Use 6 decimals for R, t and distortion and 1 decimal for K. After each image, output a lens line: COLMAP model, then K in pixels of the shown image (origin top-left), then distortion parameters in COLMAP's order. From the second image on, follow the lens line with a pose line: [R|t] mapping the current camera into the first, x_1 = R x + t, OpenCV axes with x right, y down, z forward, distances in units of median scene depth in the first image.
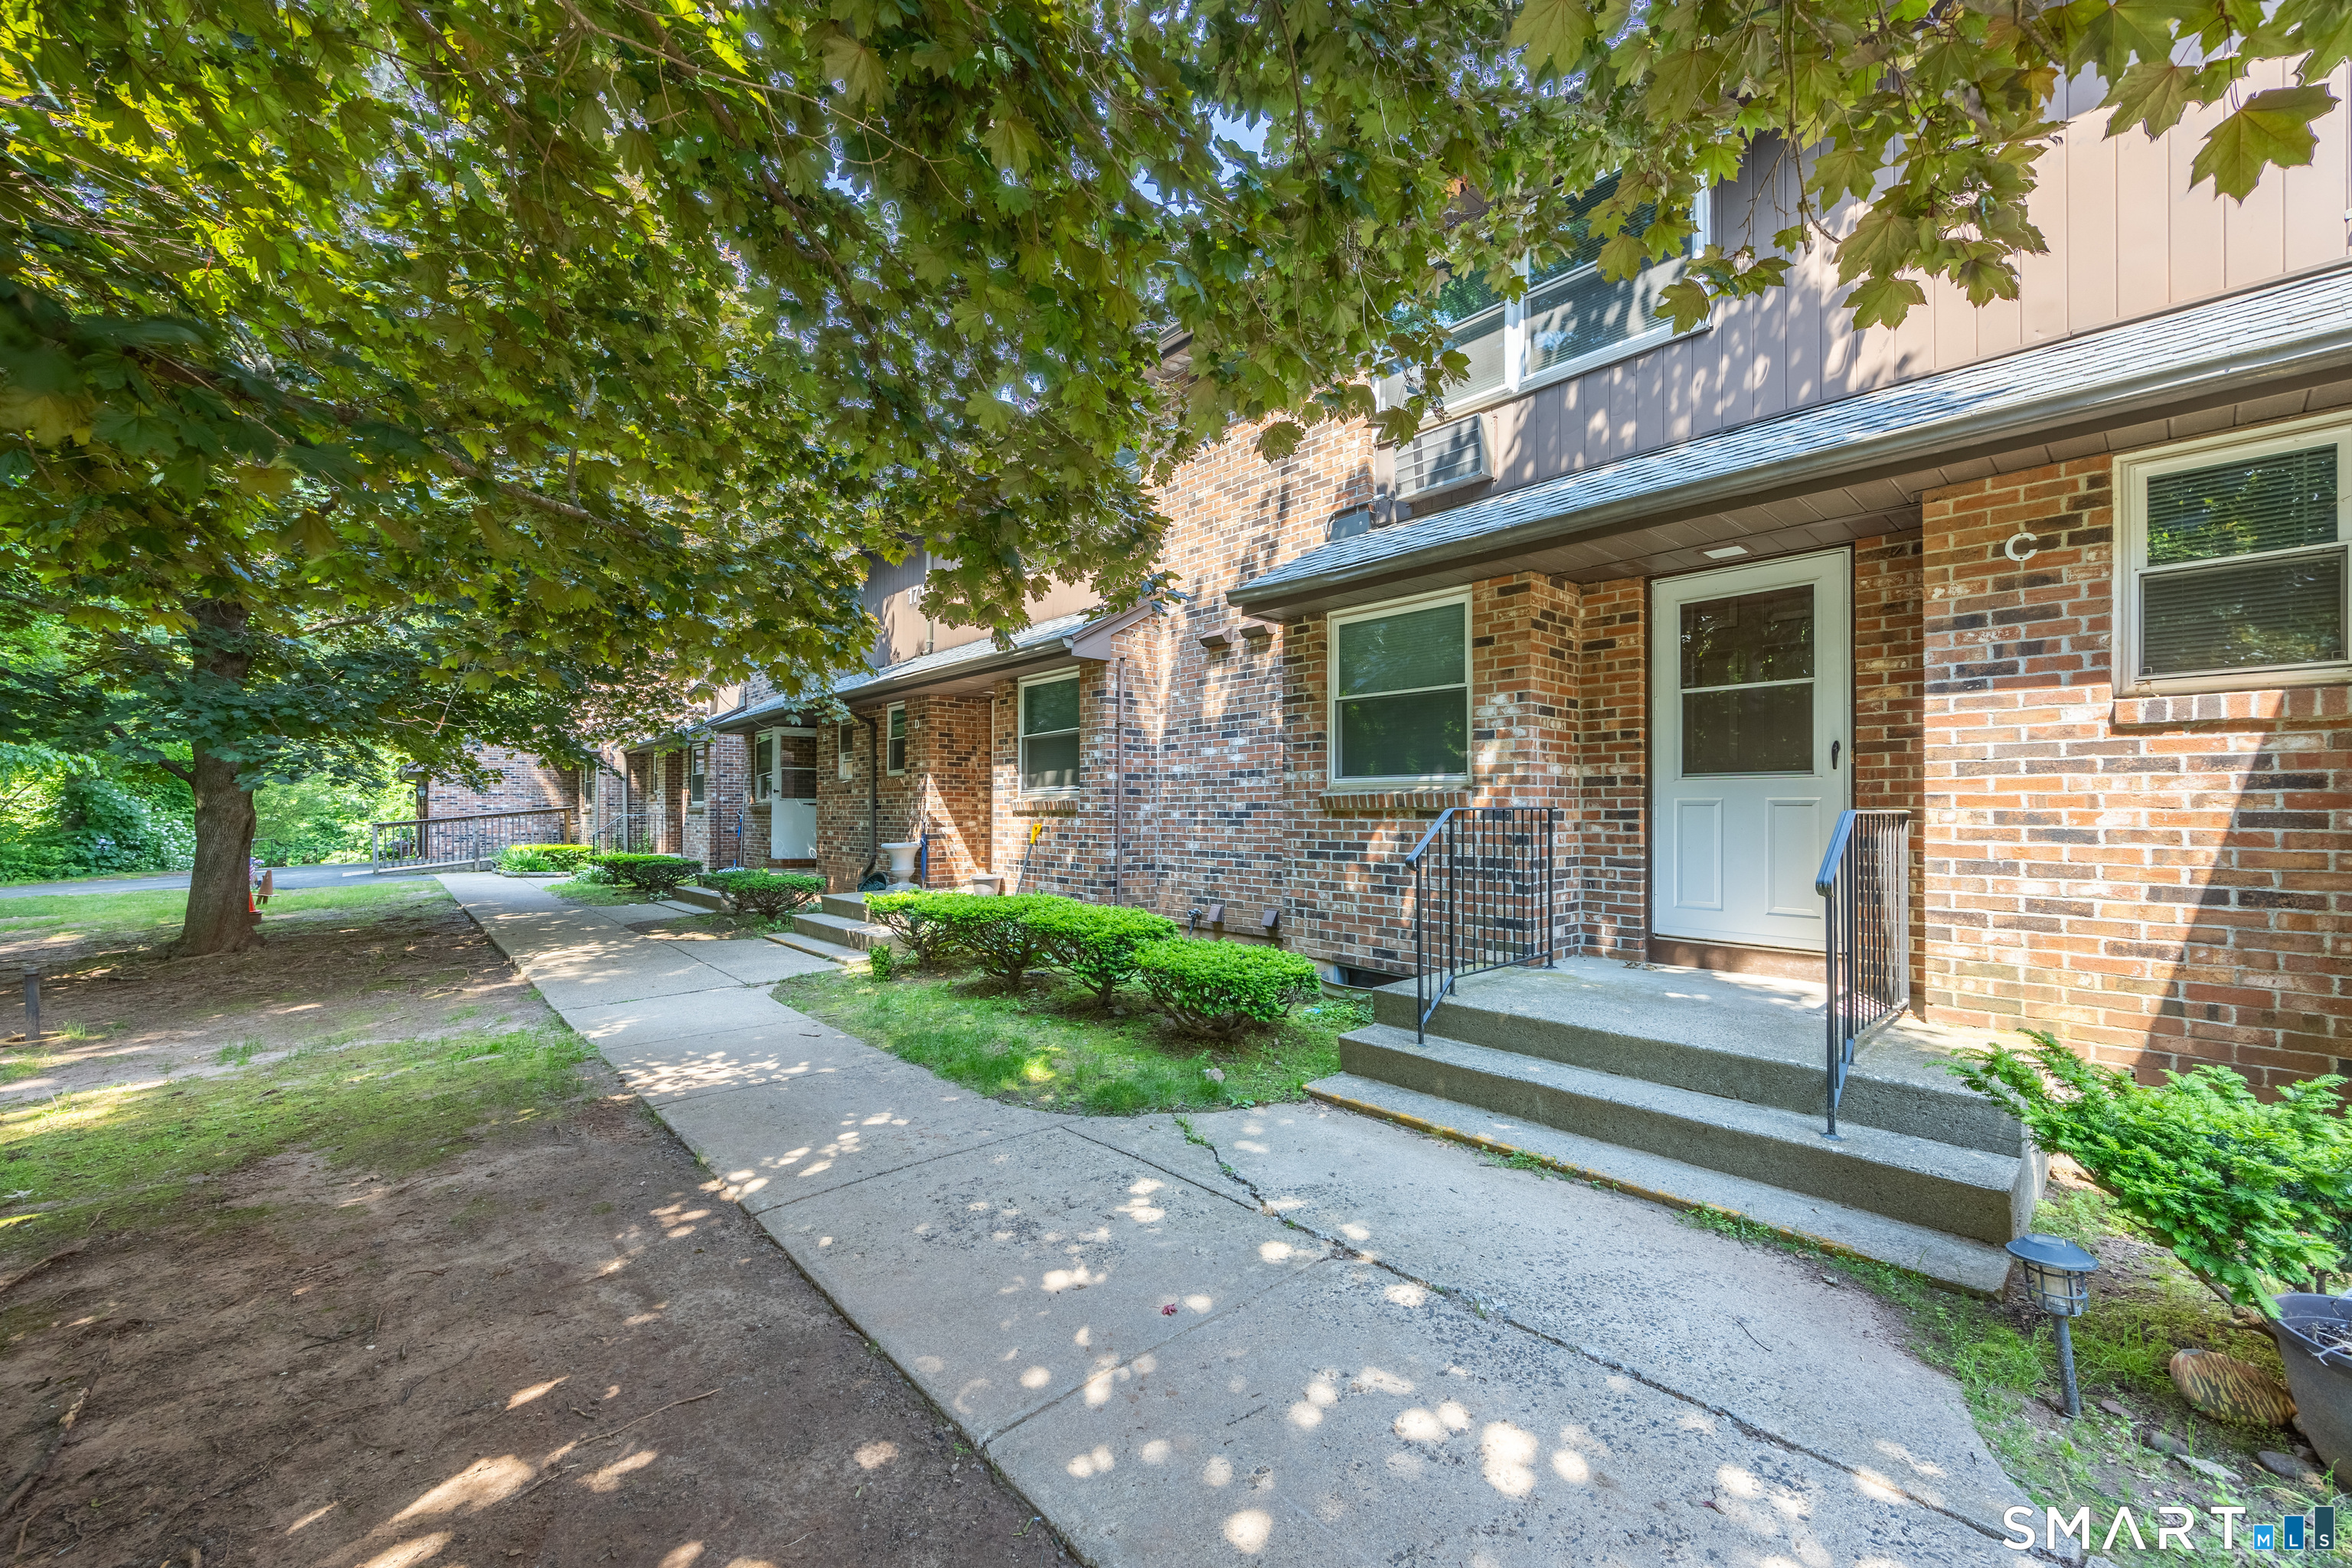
lens RADIAL K [[927.3, 0, 1171.8], [0, 927.3, 795.8], [0, 0, 1]] dist [0.000966, 0.000259]
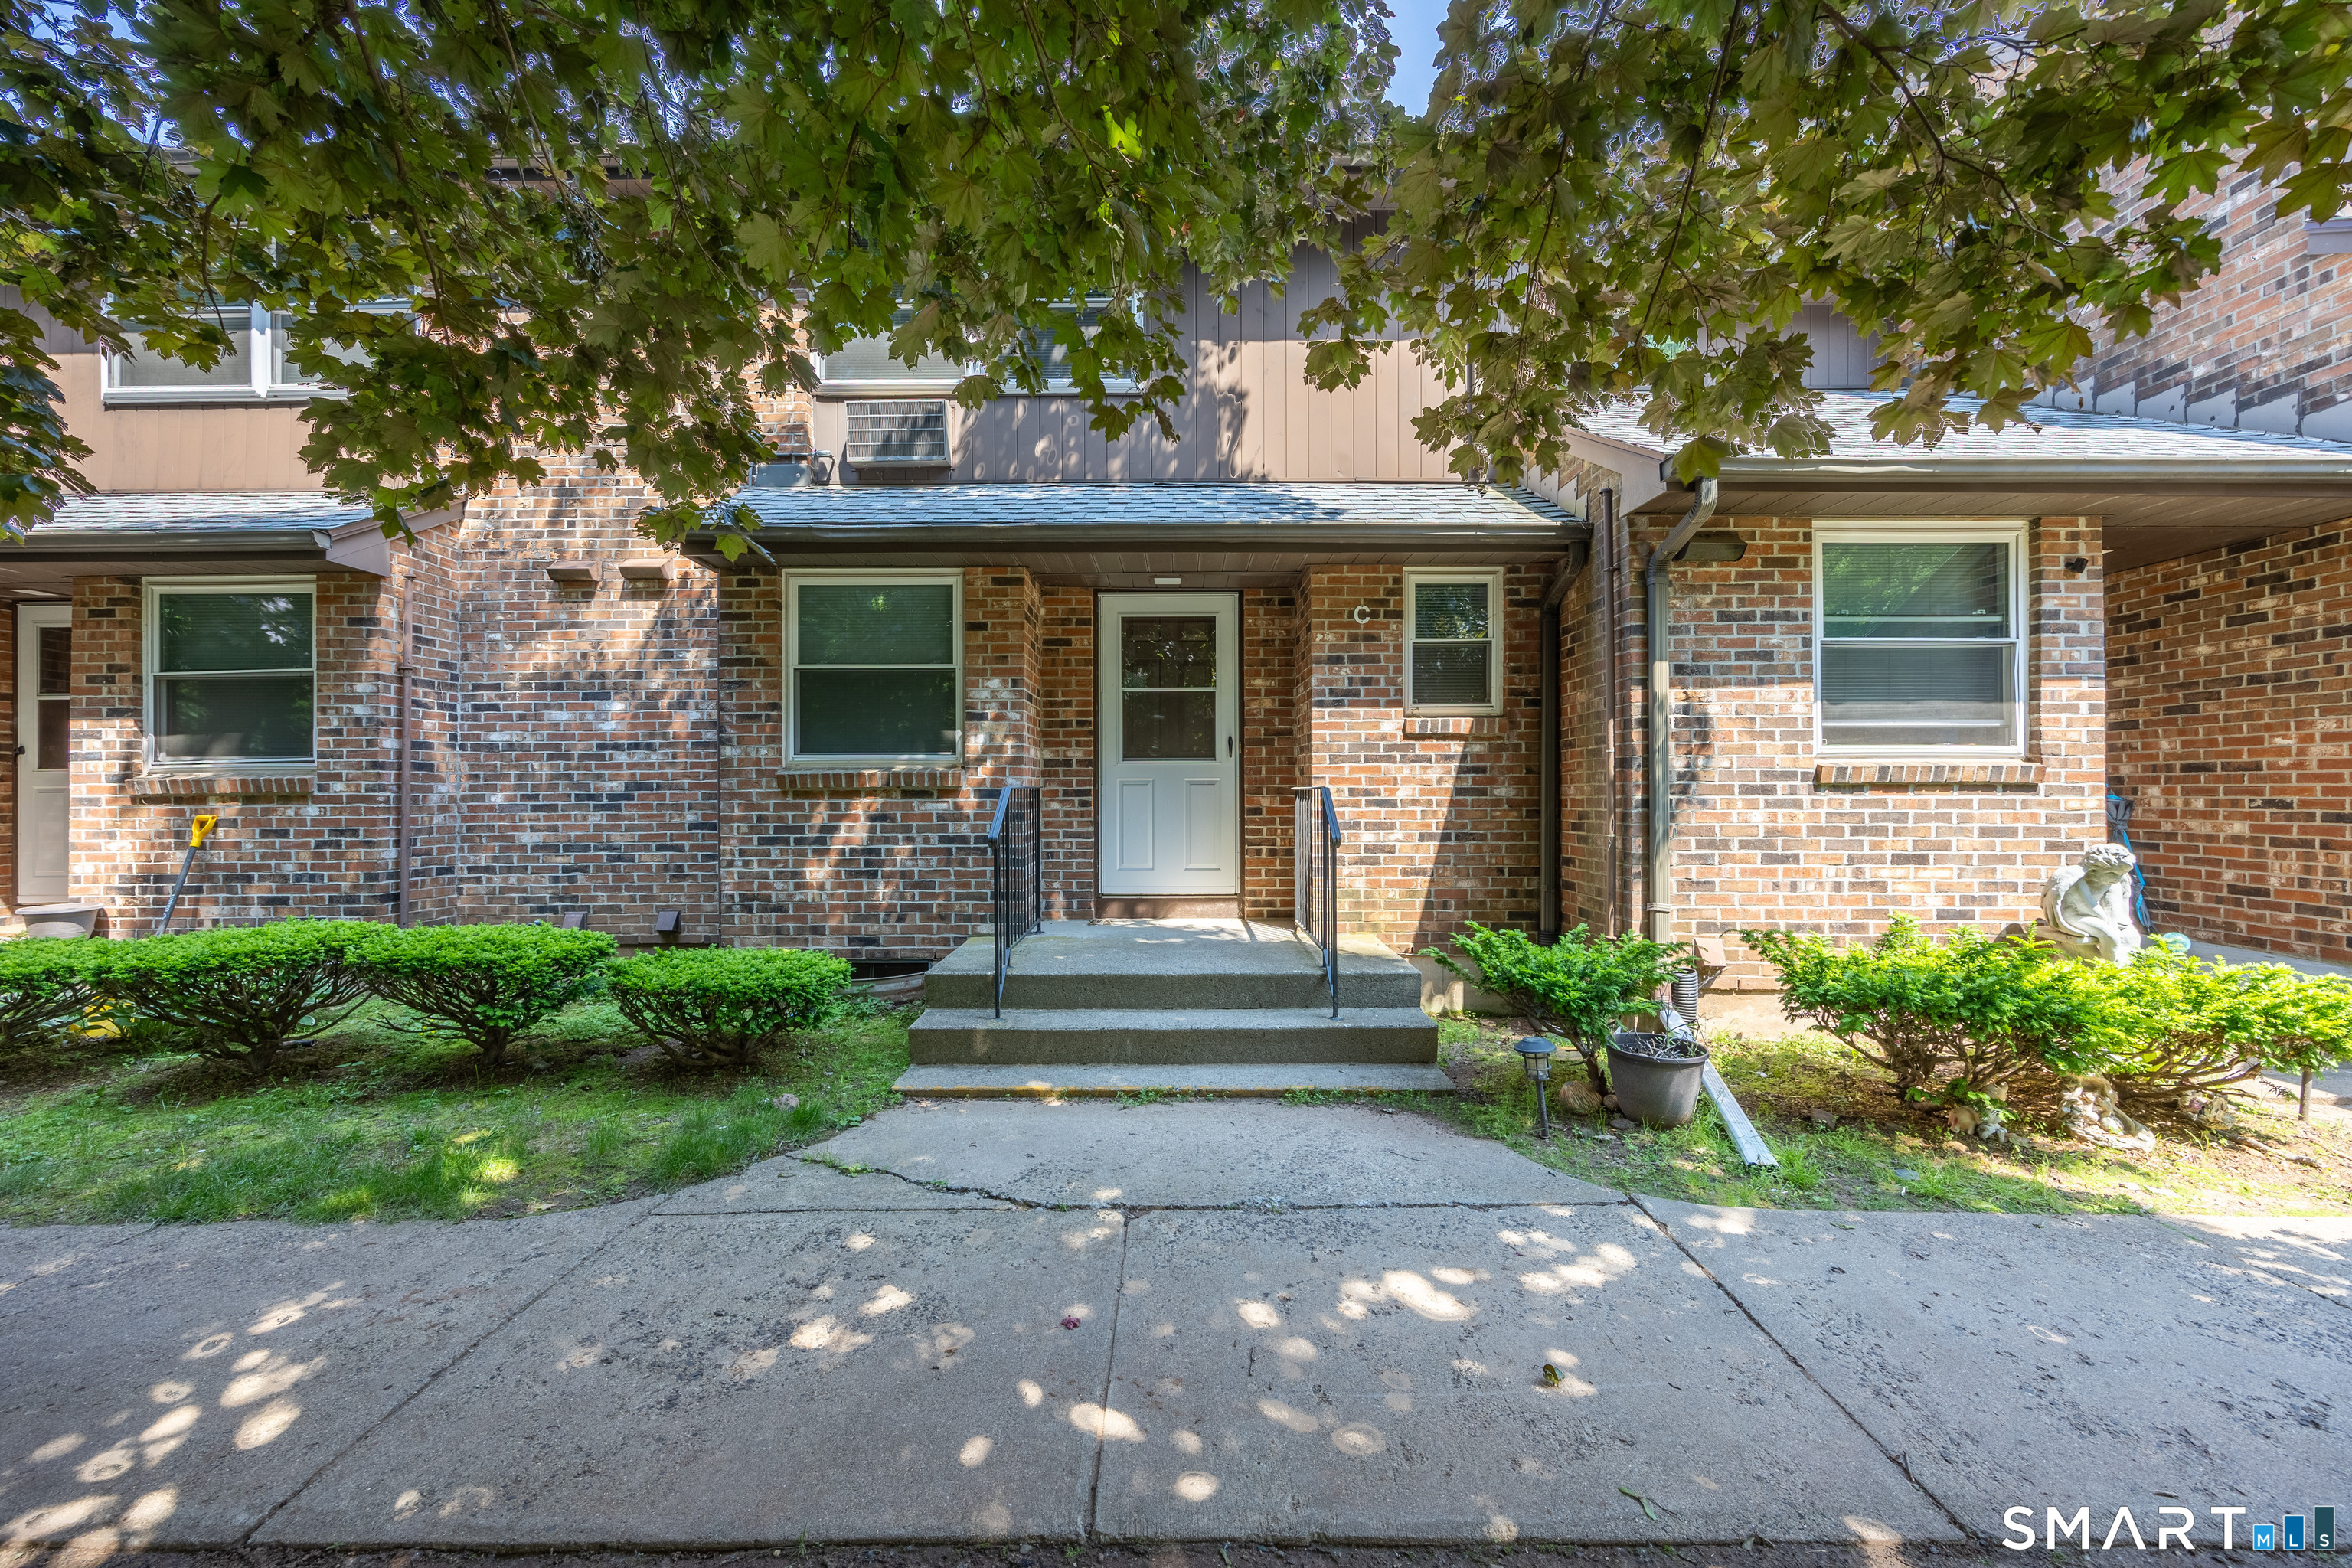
lens RADIAL K [[930.4, 0, 1176.0], [0, 930.4, 784.0], [0, 0, 1]] dist [0.001858, 0.000384]
pose [[0.664547, 0.001485, 0.747245, -0.310209], [-0.005837, 0.999978, 0.003204, 0.005475], [-0.747224, -0.006491, 0.664541, 0.150936]]
